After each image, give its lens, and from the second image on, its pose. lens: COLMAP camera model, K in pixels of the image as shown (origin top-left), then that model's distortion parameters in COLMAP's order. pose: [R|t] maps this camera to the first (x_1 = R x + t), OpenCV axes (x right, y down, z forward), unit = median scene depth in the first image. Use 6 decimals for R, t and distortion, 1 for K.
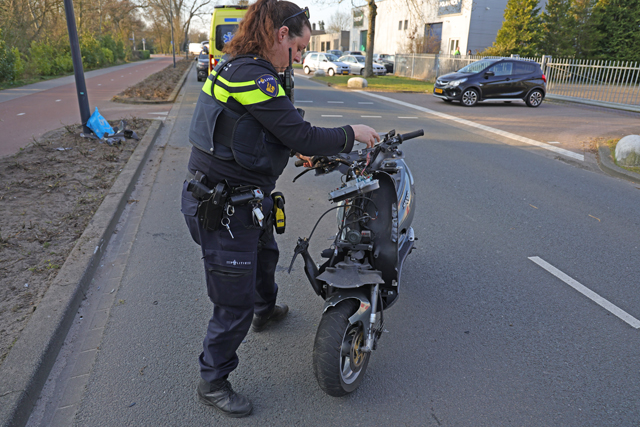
lens RADIAL K [[450.0, 0, 320.0], [0, 450.0, 213.5], [0, 0, 1]] dist [-0.073452, 0.051260]
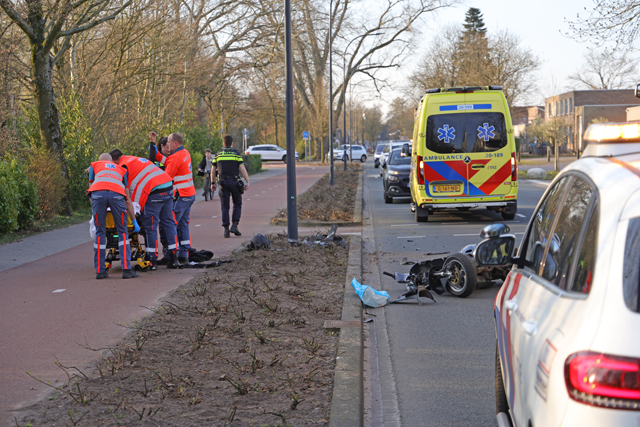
lens RADIAL K [[1295.9, 0, 320.0], [0, 1295.9, 213.5], [0, 0, 1]] dist [0.255998, -0.042868]
pose [[0.961073, -0.026298, -0.275040, 0.161424], [-0.055862, 0.956407, -0.286645, 0.317044], [0.270588, 0.290851, 0.917708, -0.873820]]
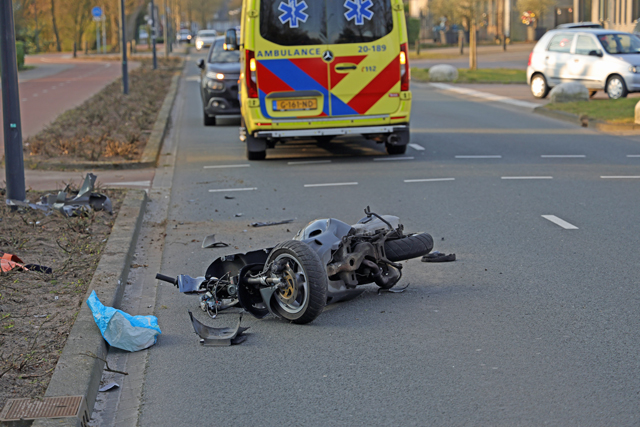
lens RADIAL K [[1864.3, 0, 320.0], [0, 1864.3, 213.5], [0, 0, 1]] dist [0.773224, -0.224134]
pose [[0.982997, -0.029106, -0.181298, 0.134124], [-0.016845, 0.968899, -0.246882, 0.221810], [0.182846, 0.245738, 0.951935, -0.619131]]
